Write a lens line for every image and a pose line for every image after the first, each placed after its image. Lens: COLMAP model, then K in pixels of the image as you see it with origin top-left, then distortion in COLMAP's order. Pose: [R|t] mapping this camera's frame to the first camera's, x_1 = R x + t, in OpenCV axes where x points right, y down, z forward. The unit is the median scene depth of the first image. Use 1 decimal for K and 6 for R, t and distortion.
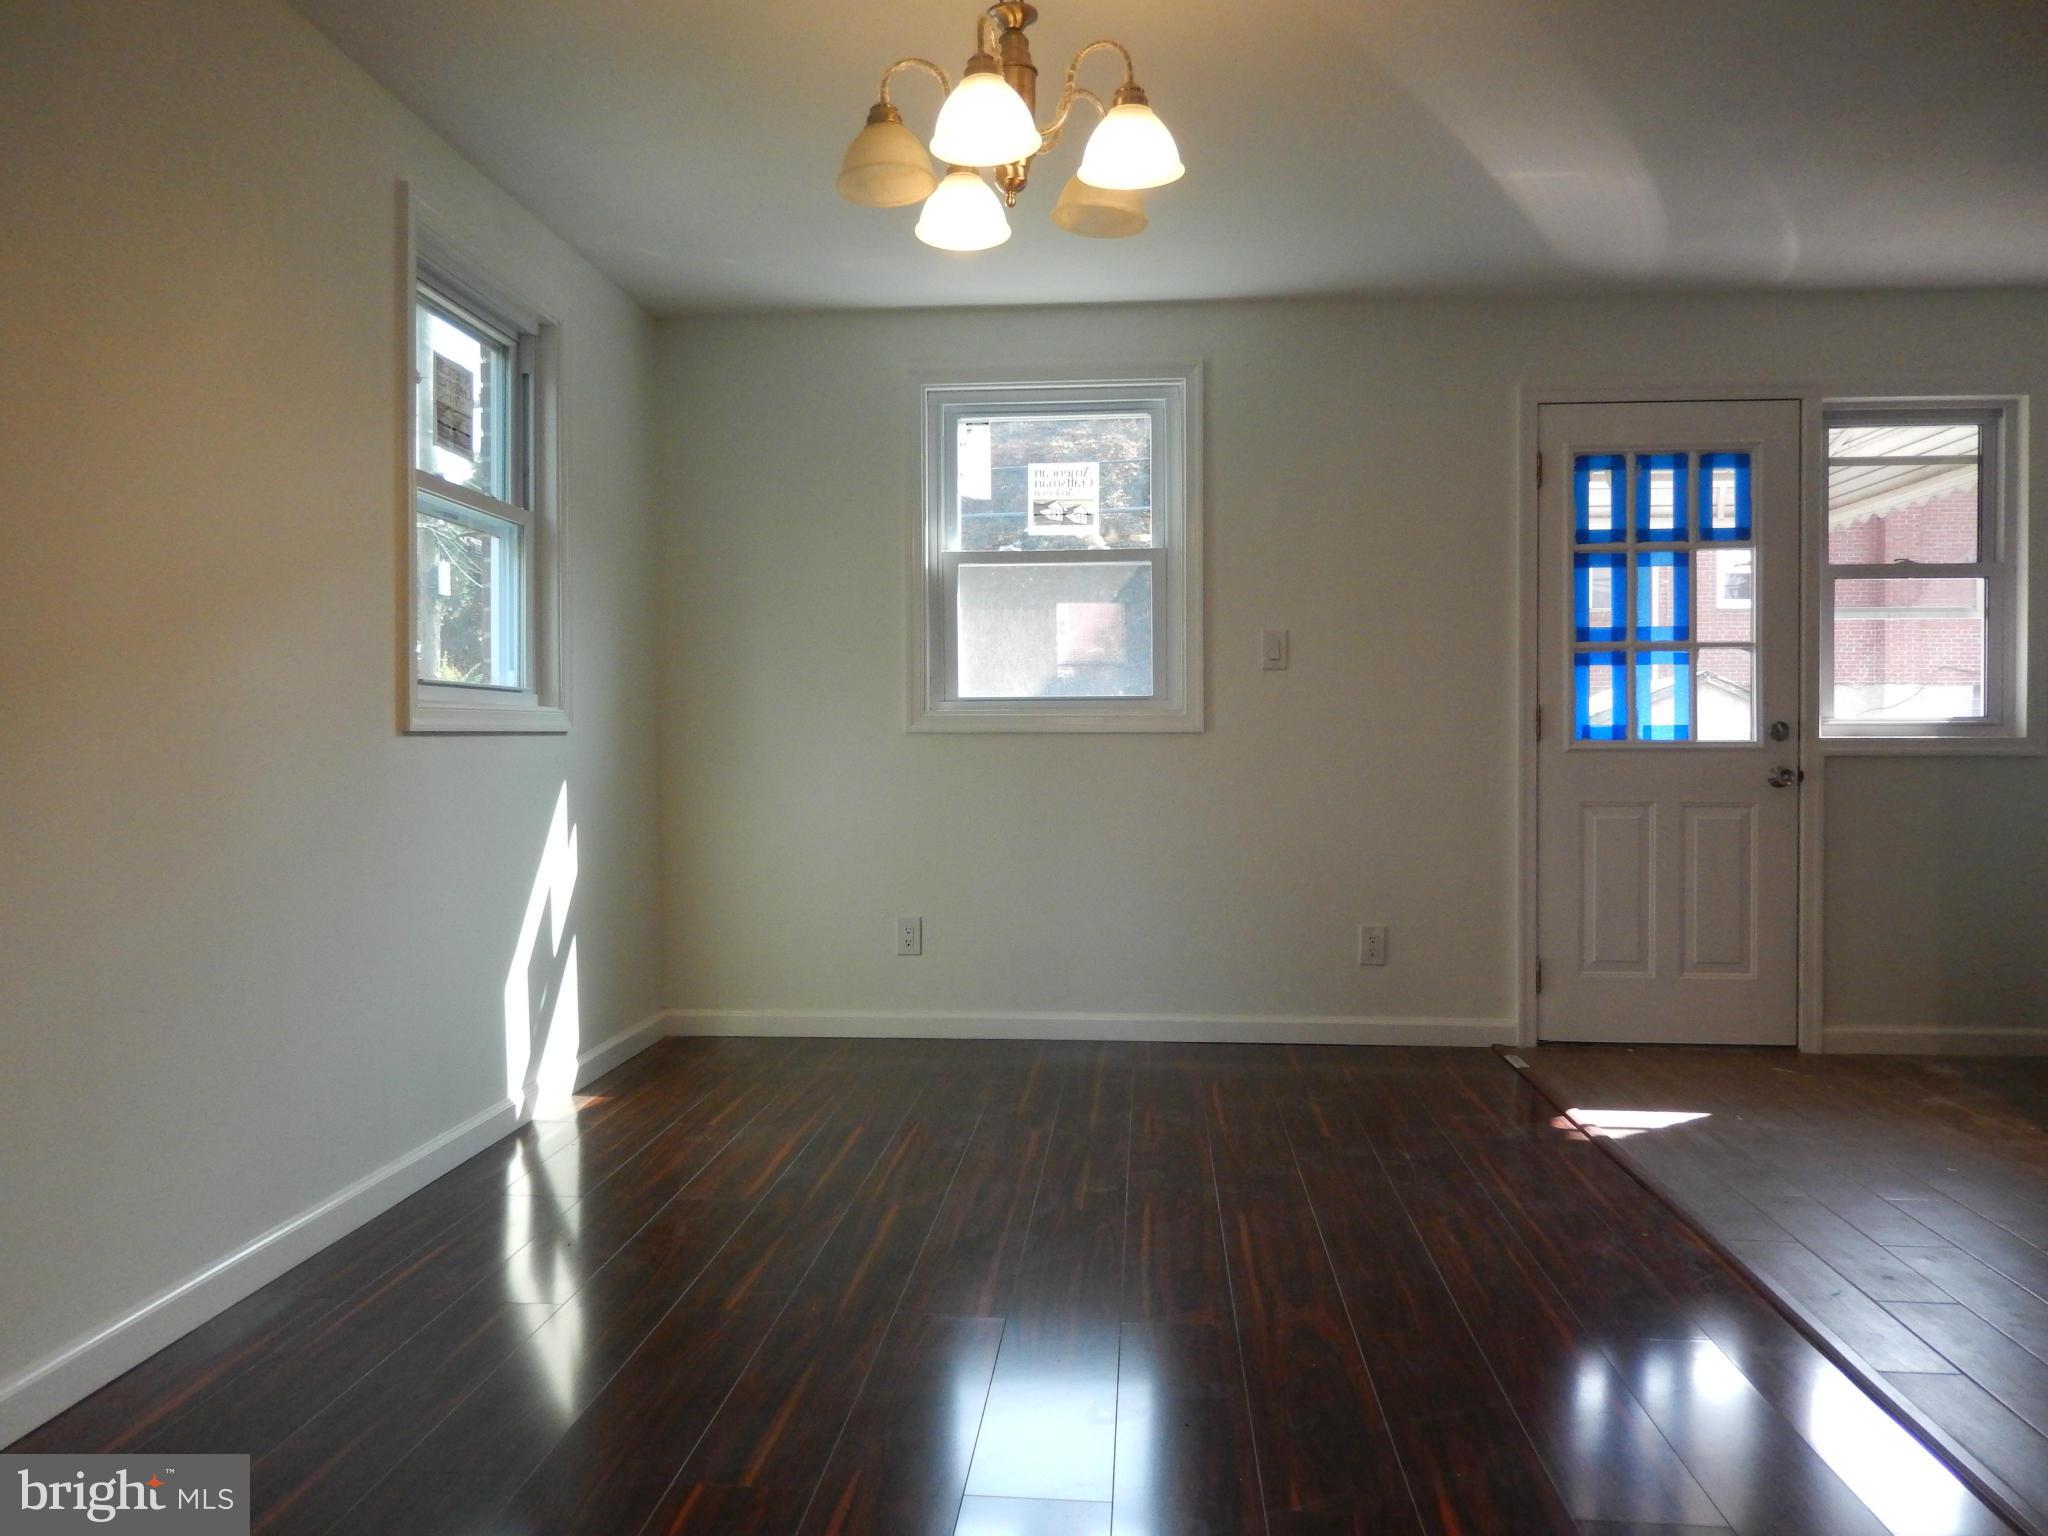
lens RADIAL K [[1572.5, 0, 1017.1], [0, 1572.5, 761.8], [0, 0, 1]] dist [-0.005457, -0.002029]
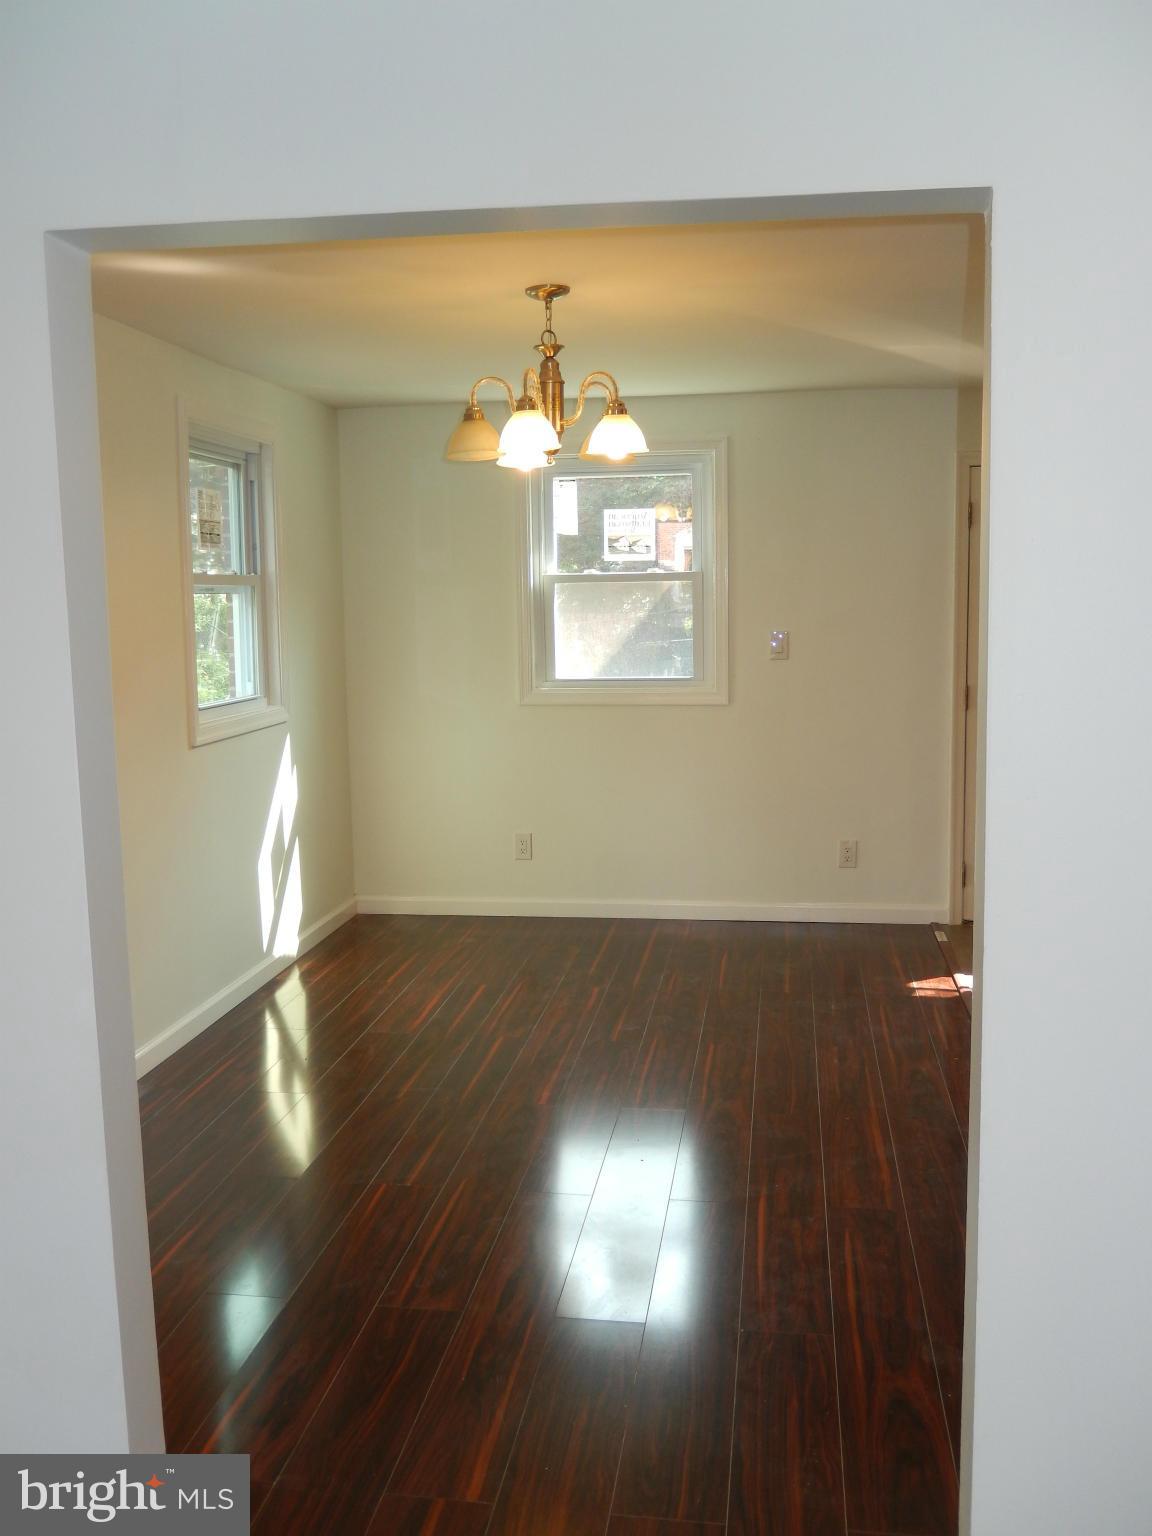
lens RADIAL K [[1394.2, 0, 576.0], [0, 1394.2, 768.0], [0, 0, 1]] dist [-0.033602, -0.003657]
pose [[0.998334, -0.004807, -0.057499, 0.064551], [0.010532, 0.994964, 0.099682, -0.105657], [0.056730, -0.100121, 0.993357, -0.305166]]
